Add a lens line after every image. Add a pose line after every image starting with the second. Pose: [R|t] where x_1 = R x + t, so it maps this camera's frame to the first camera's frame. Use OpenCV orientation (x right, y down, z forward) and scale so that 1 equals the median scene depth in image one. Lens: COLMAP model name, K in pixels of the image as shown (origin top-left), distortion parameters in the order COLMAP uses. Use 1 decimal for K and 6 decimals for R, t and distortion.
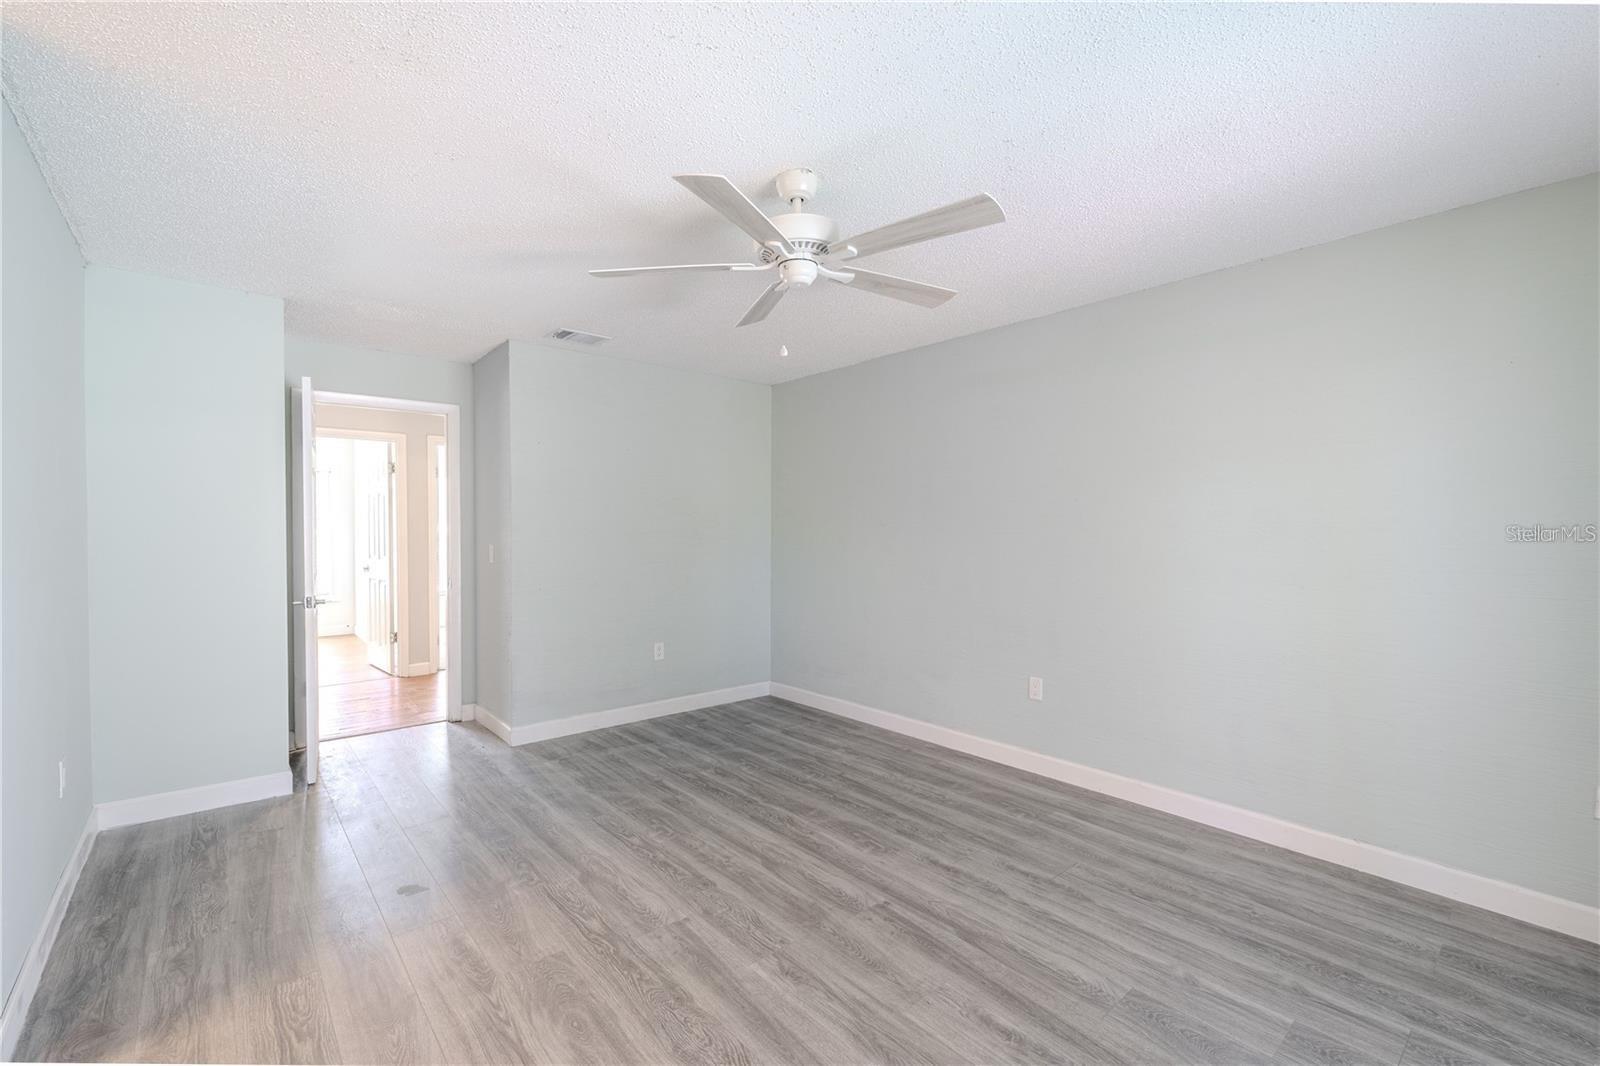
lens RADIAL K [[687.9, 0, 801.1], [0, 687.9, 539.7], [0, 0, 1]] dist [0.000972, 0.000335]
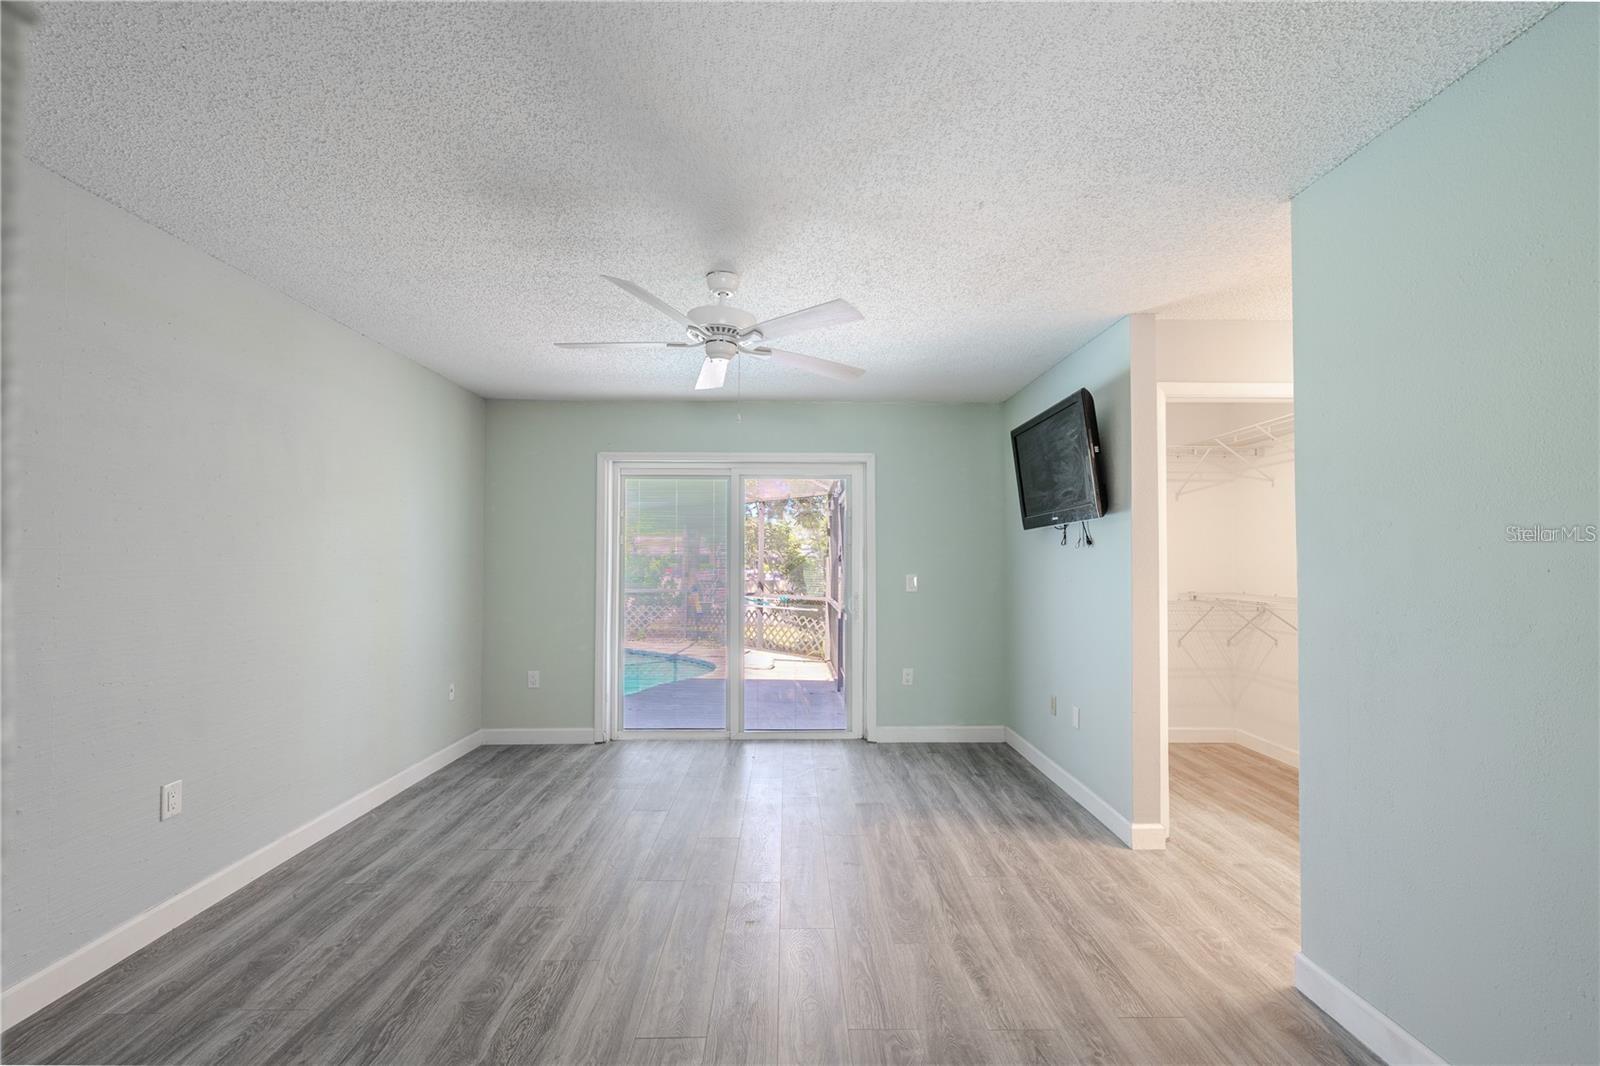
lens RADIAL K [[673.0, 0, 796.5], [0, 673.0, 538.1], [0, 0, 1]] dist [0.000369, -0.000207]
pose [[-0.766880, 0.015359, 0.641607, -0.655777], [0.005414, 0.999833, -0.017463, -0.023520], [-0.641768, -0.009918, -0.766835, 1.366750]]
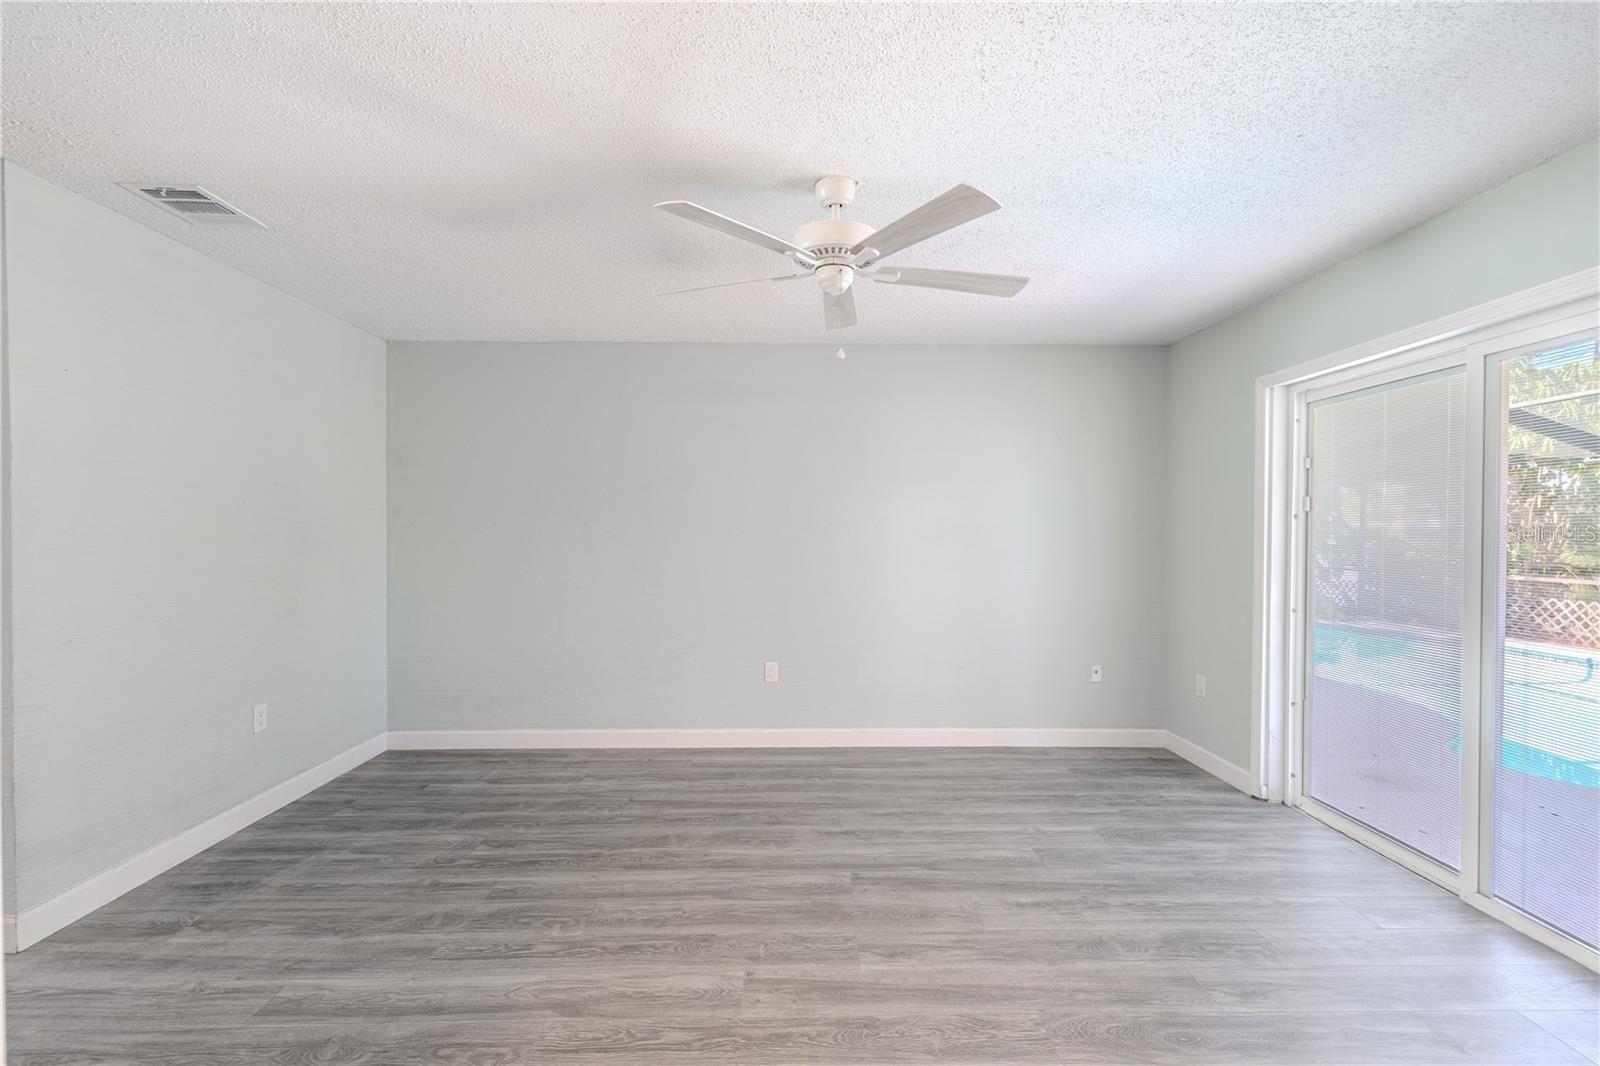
lens RADIAL K [[691.3, 0, 807.8], [0, 691.3, 539.7], [0, 0, 1]] dist [0.000581, 0.000316]
pose [[0.631131, -0.009039, 0.775623, -0.611663], [0.010575, 0.999939, 0.003049, -0.004462], [-0.775604, 0.006278, 0.631189, 0.290073]]
